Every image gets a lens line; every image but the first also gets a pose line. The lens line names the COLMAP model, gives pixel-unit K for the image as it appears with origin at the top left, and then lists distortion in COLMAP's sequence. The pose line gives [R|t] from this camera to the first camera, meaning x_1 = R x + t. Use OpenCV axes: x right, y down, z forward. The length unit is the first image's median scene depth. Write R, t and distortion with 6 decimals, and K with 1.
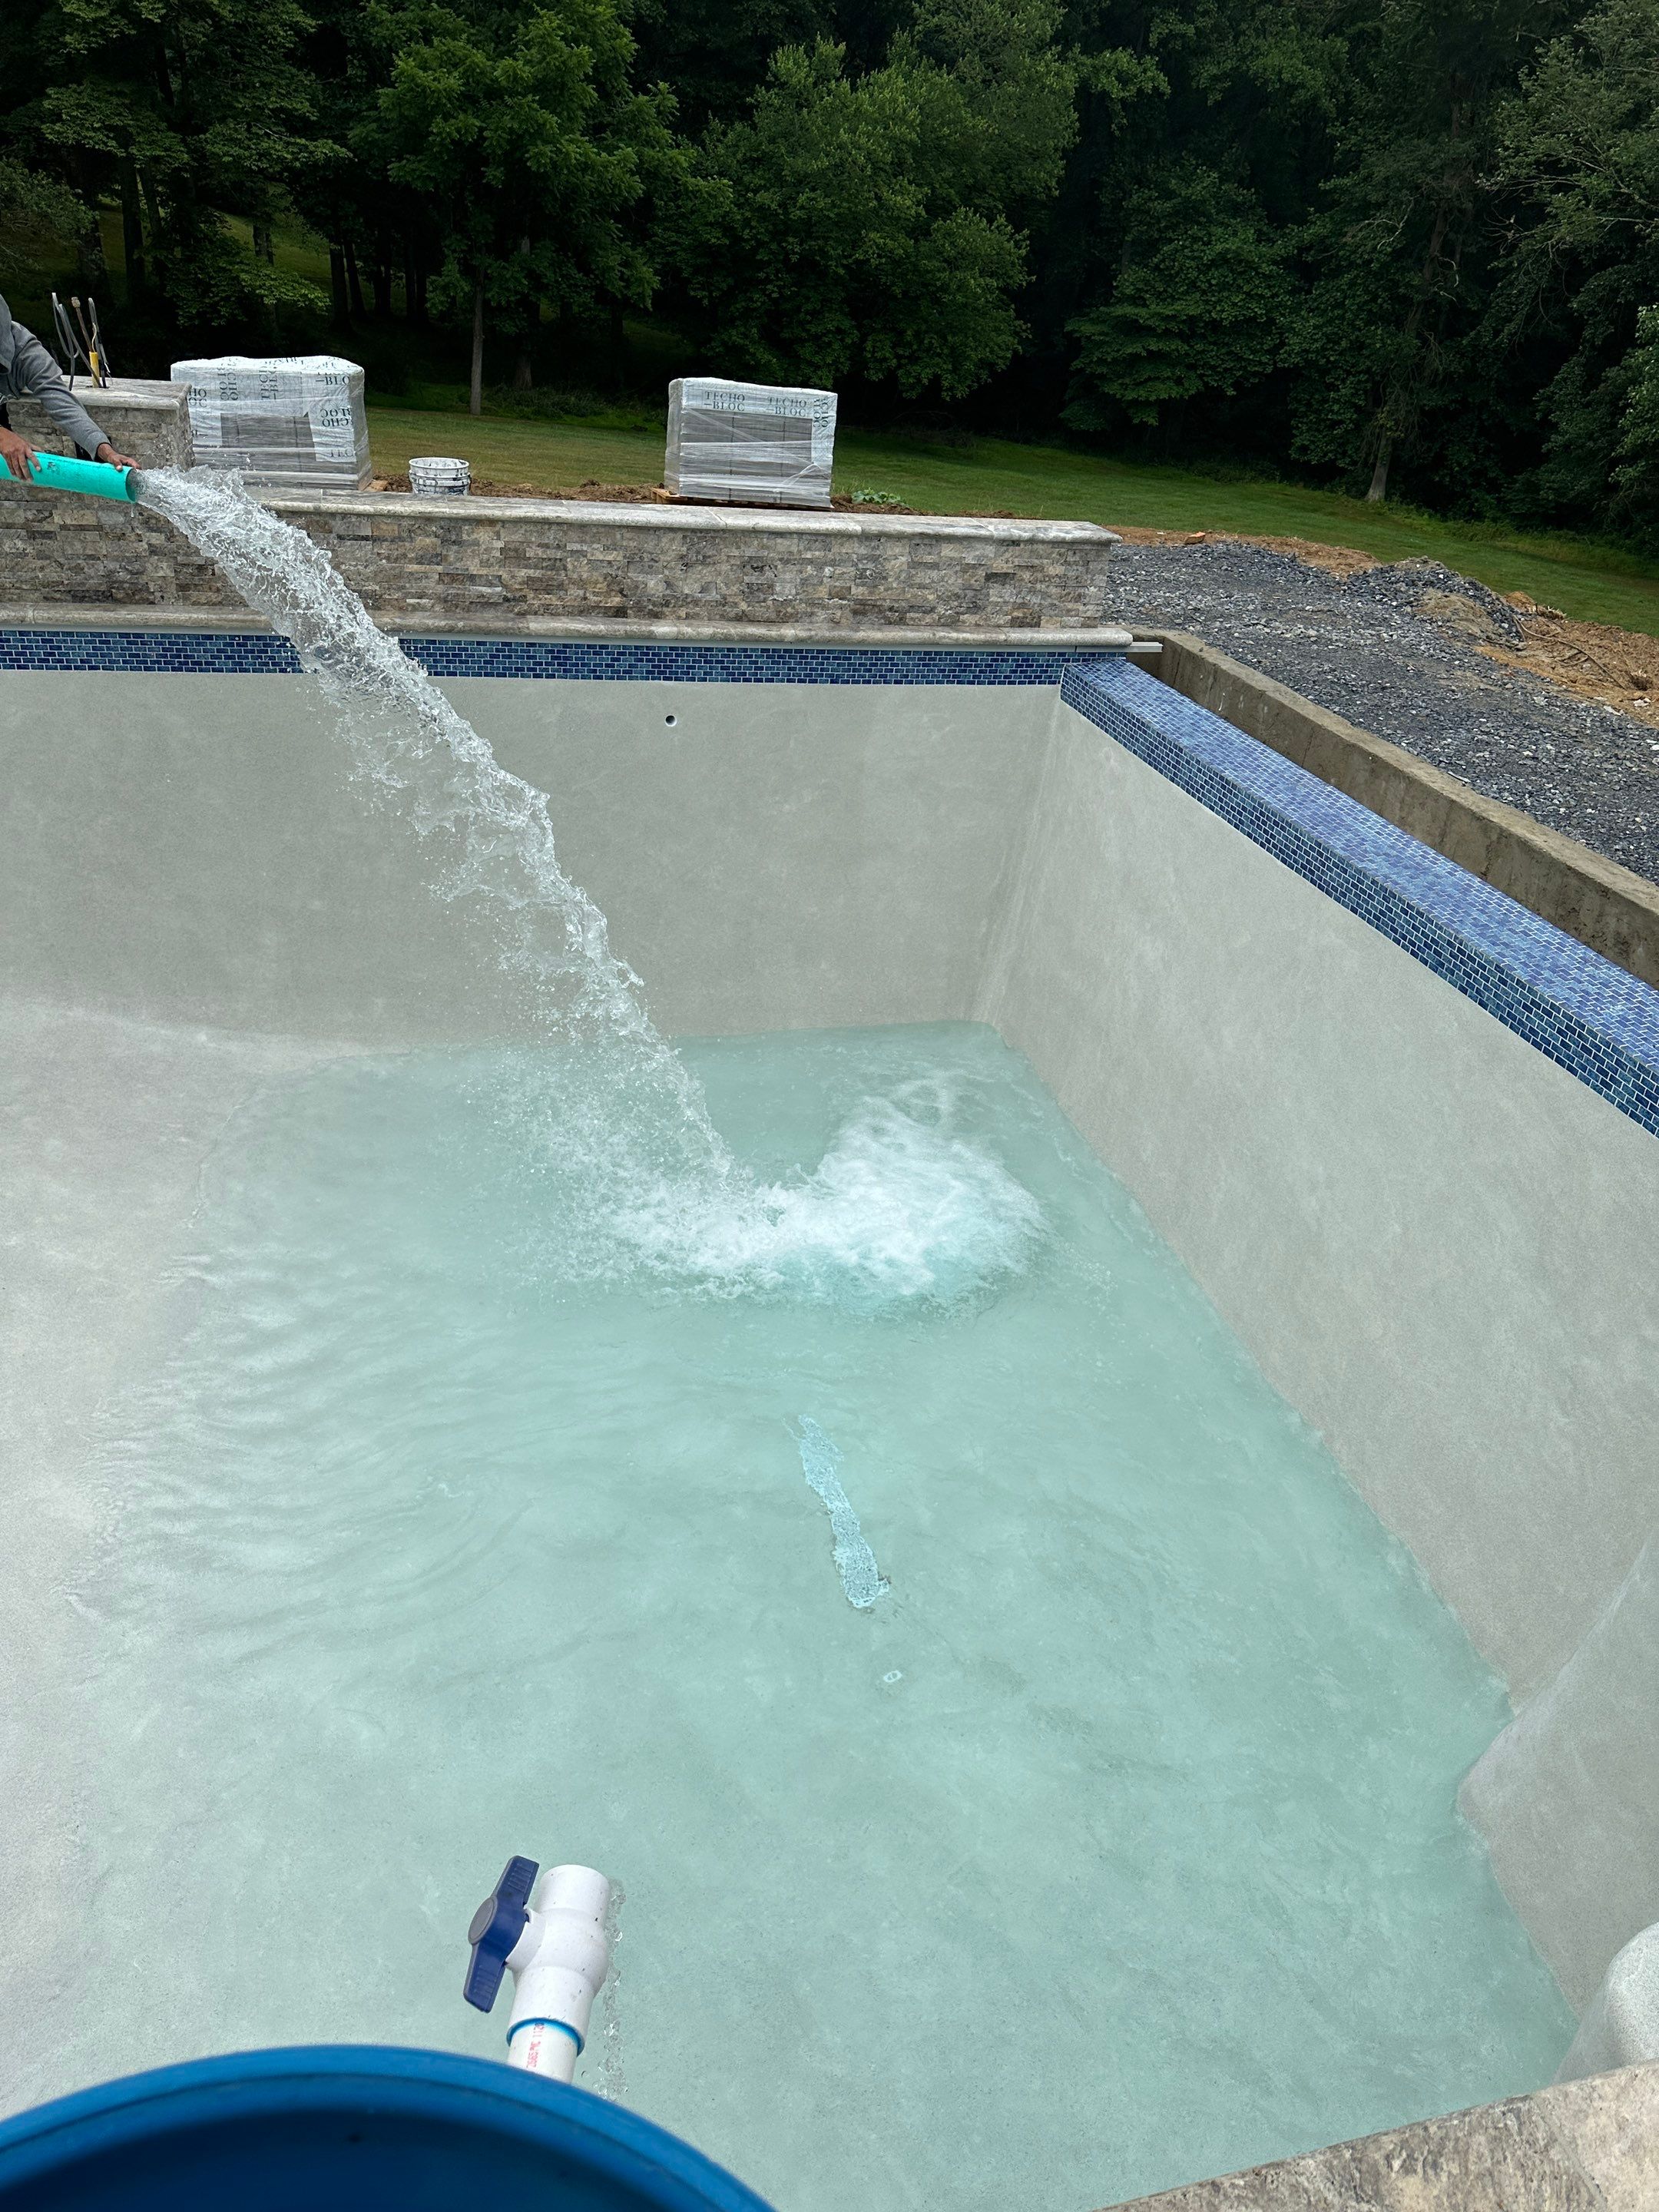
lens RADIAL K [[1541.7, 0, 837.4], [0, 1541.7, 1109.4], [0, 0, 1]] dist [0.049323, -0.050652]
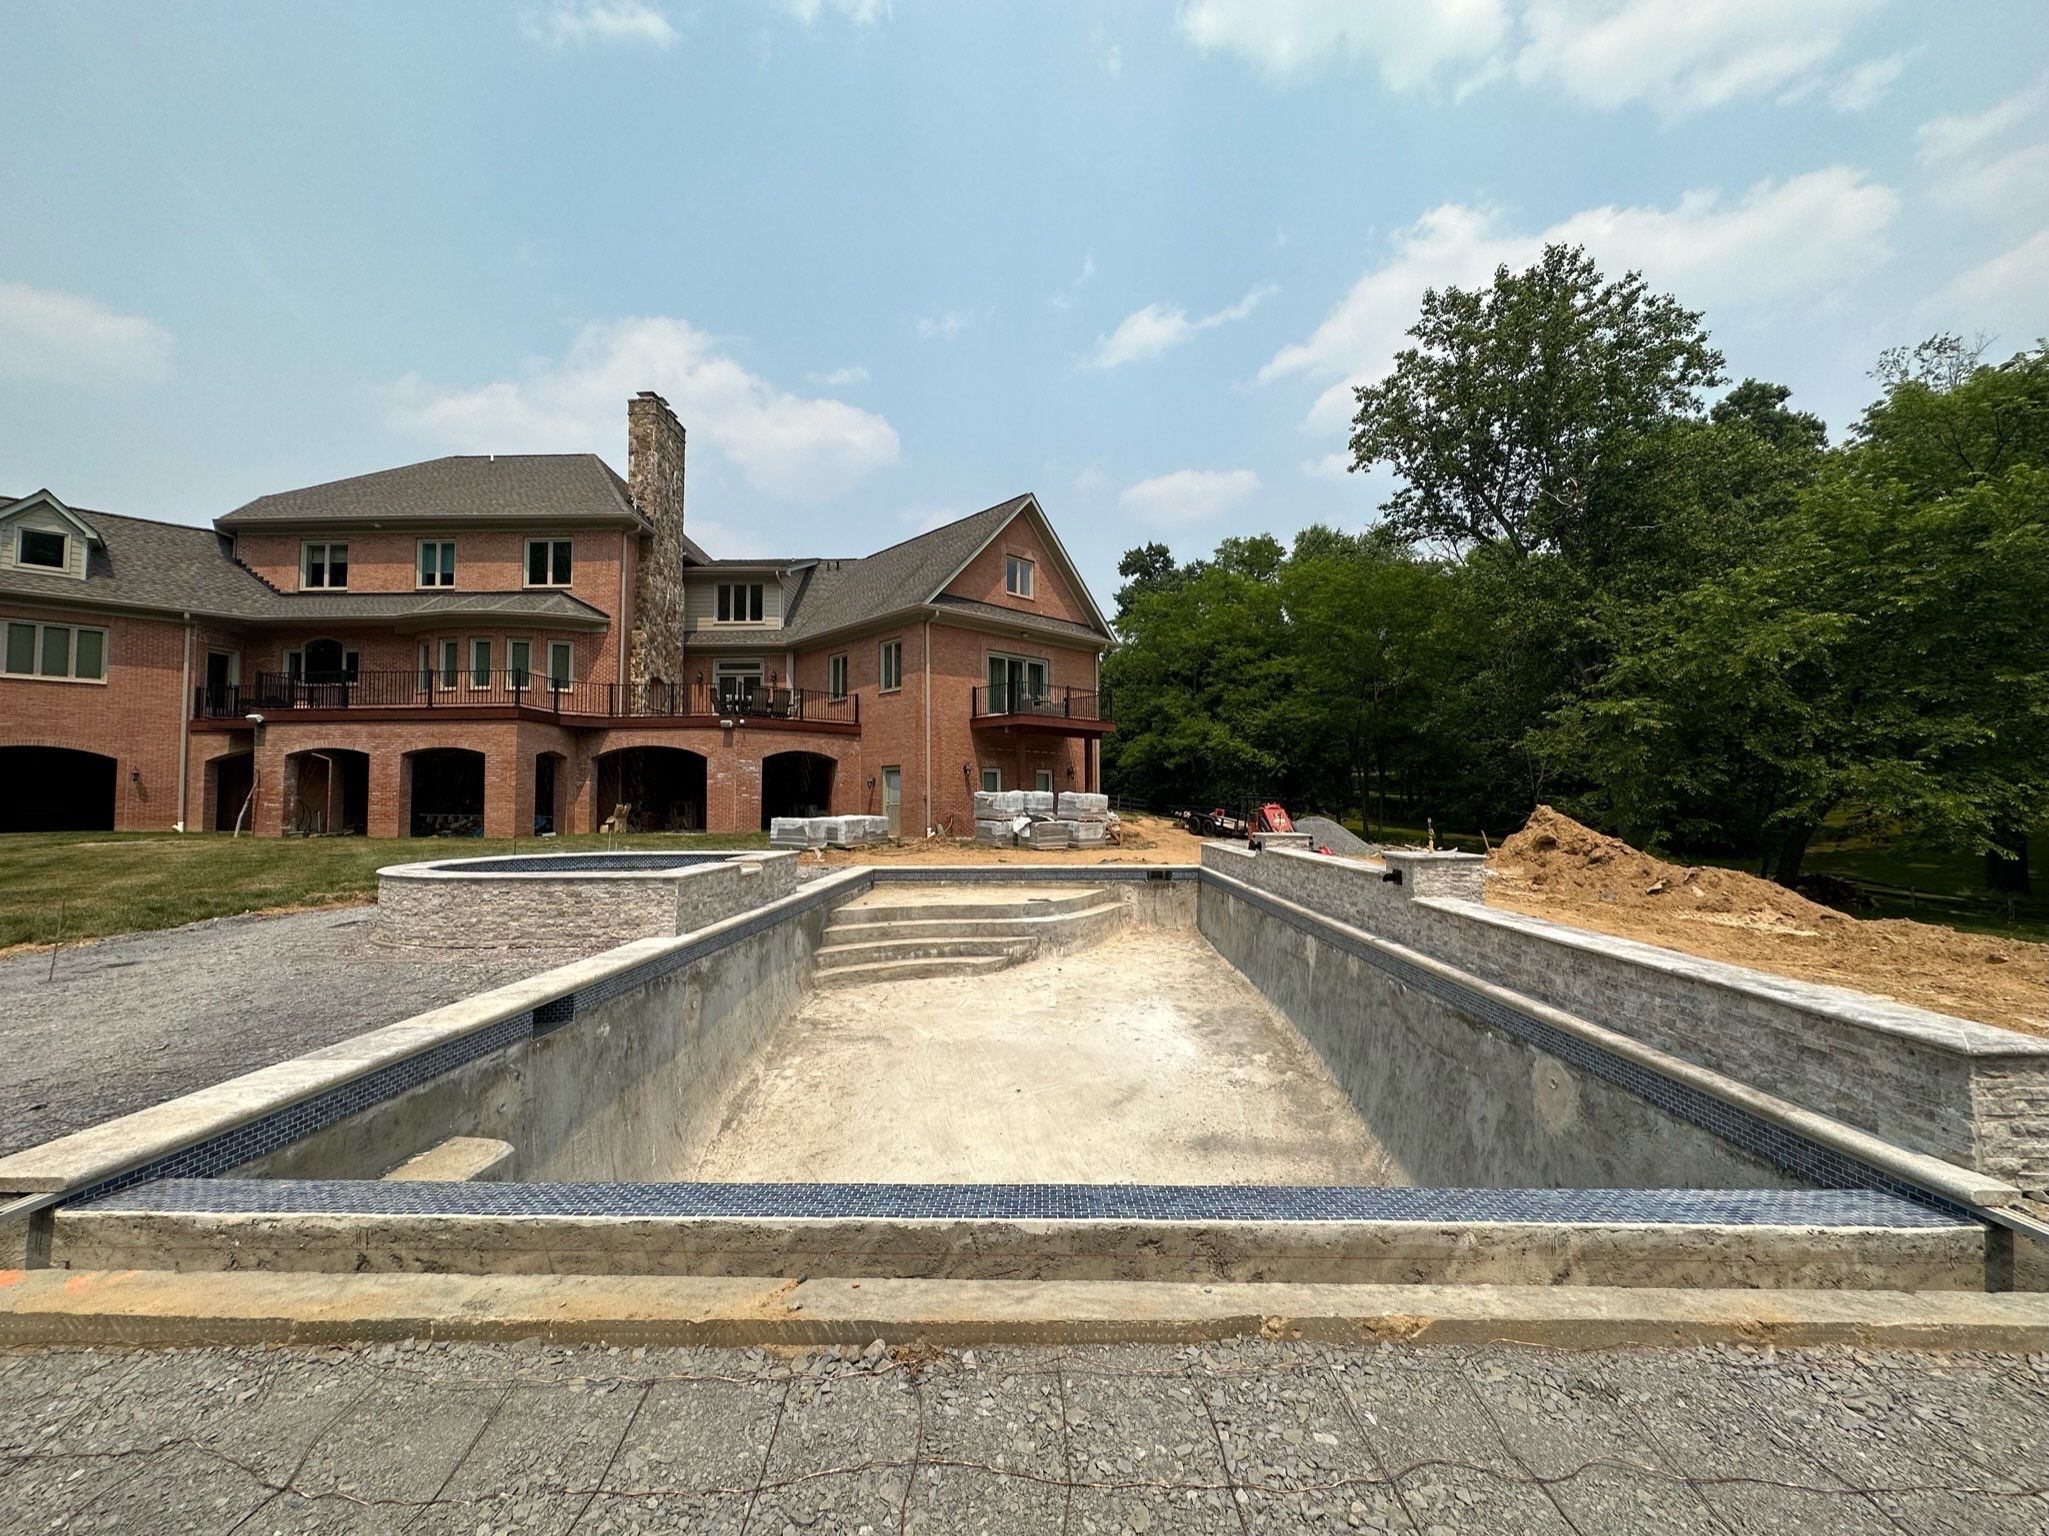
lens RADIAL K [[814.2, 0, 1022.5], [0, 814.2, 758.1], [0, 0, 1]] dist [-0.002746, 0.001041]
pose [[-0.273862, -0.126585, -0.953402, 0.707341], [-0.495276, 0.868317, 0.026979, -0.289714], [0.824440, 0.479586, -0.300494, 0.715067]]
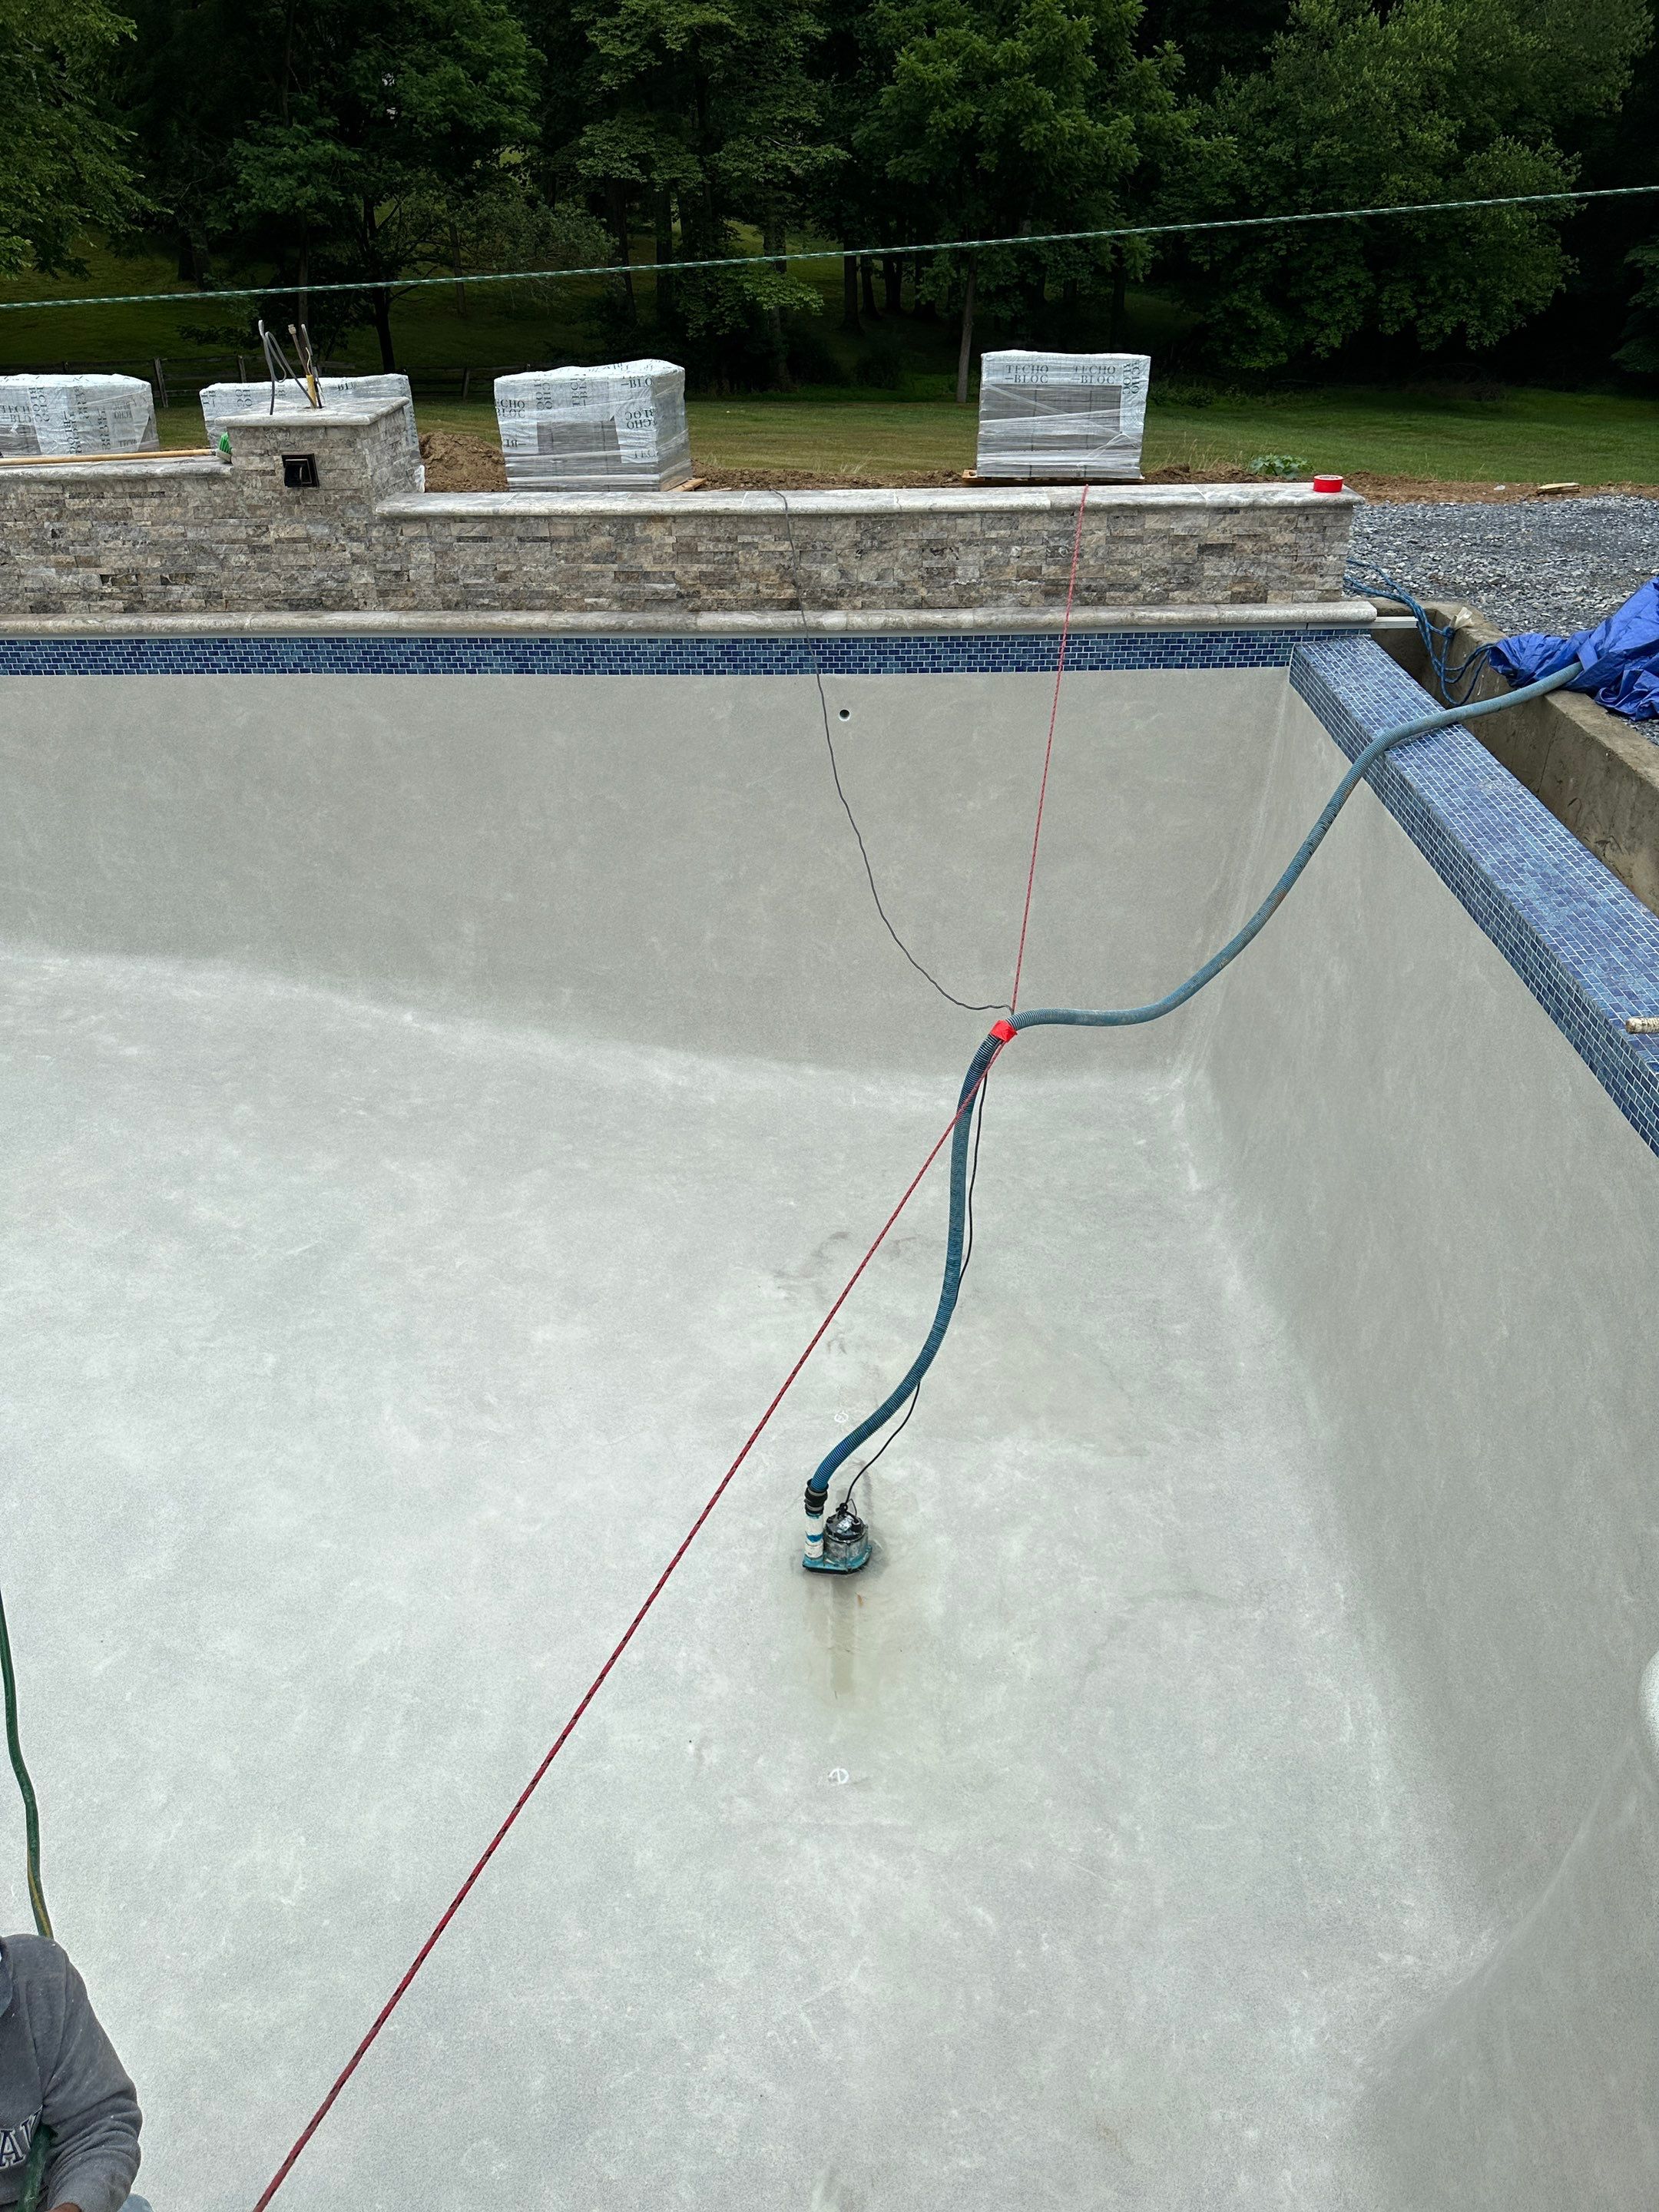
lens RADIAL K [[1545.7, 0, 819.4], [0, 1545.7, 1118.3], [0, 0, 1]] dist [0.050890, -0.055083]
pose [[0.949427, 0.071433, -0.305753, 0.192527], [-0.067190, 0.997442, 0.024395, -0.023113], [0.306713, -0.002617, 0.951798, 0.075195]]
